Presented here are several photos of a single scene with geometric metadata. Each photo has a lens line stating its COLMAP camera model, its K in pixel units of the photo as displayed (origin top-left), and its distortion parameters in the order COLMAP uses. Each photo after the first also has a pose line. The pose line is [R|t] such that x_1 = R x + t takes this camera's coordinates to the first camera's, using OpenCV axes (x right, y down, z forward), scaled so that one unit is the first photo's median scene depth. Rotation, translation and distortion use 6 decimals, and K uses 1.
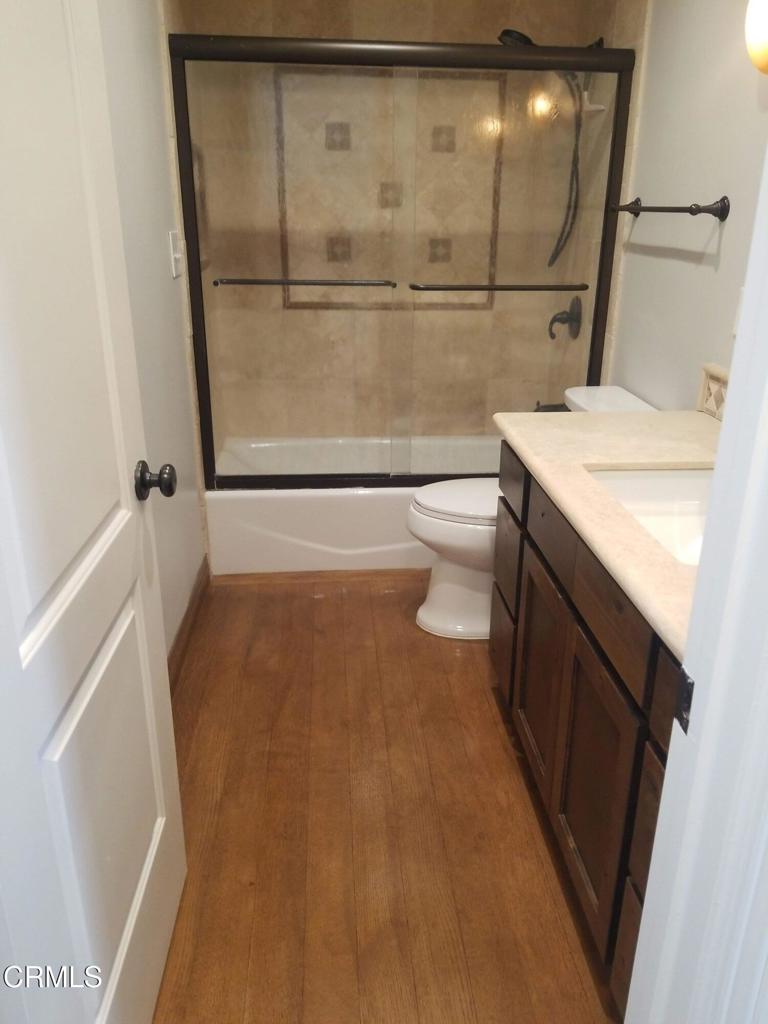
lens RADIAL K [[766.7, 0, 384.0], [0, 766.7, 512.0], [0, 0, 1]] dist [0.066581, -0.113088]
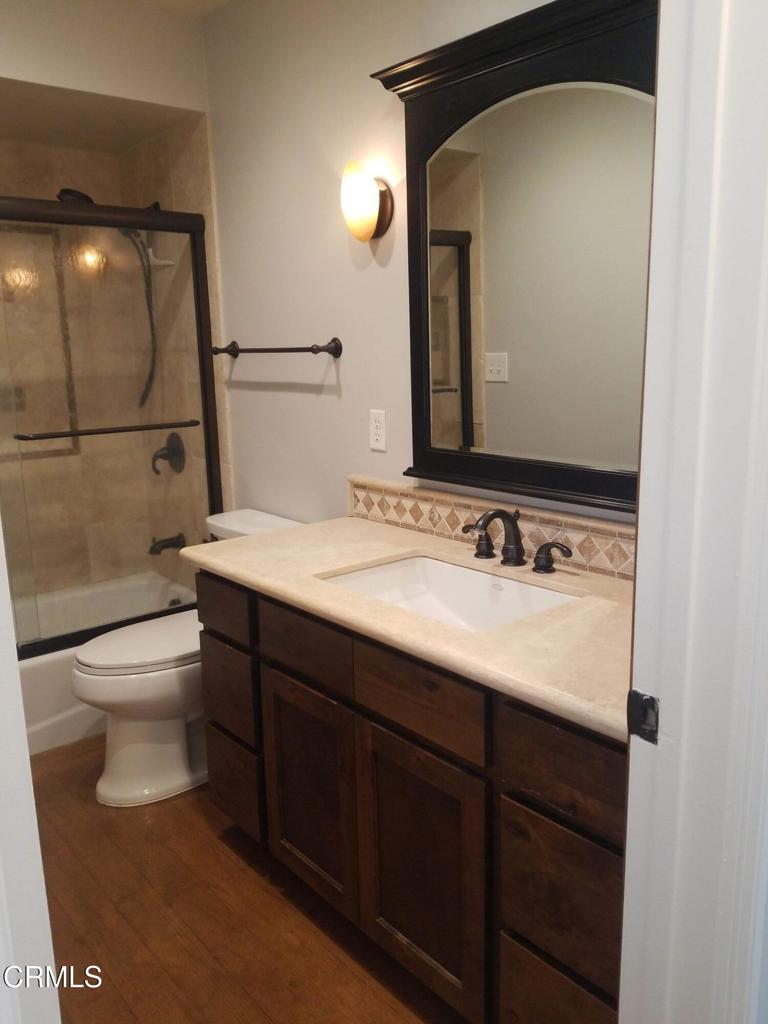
lens RADIAL K [[768.0, 0, 384.0], [0, 768.0, 512.0], [0, 0, 1]] dist [0.089711, -0.172404]
pose [[0.820861, -0.148130, 0.551583, -0.132957], [0.240008, 0.965832, -0.097799, -0.010557], [-0.518250, 0.212663, 0.828367, 0.024951]]
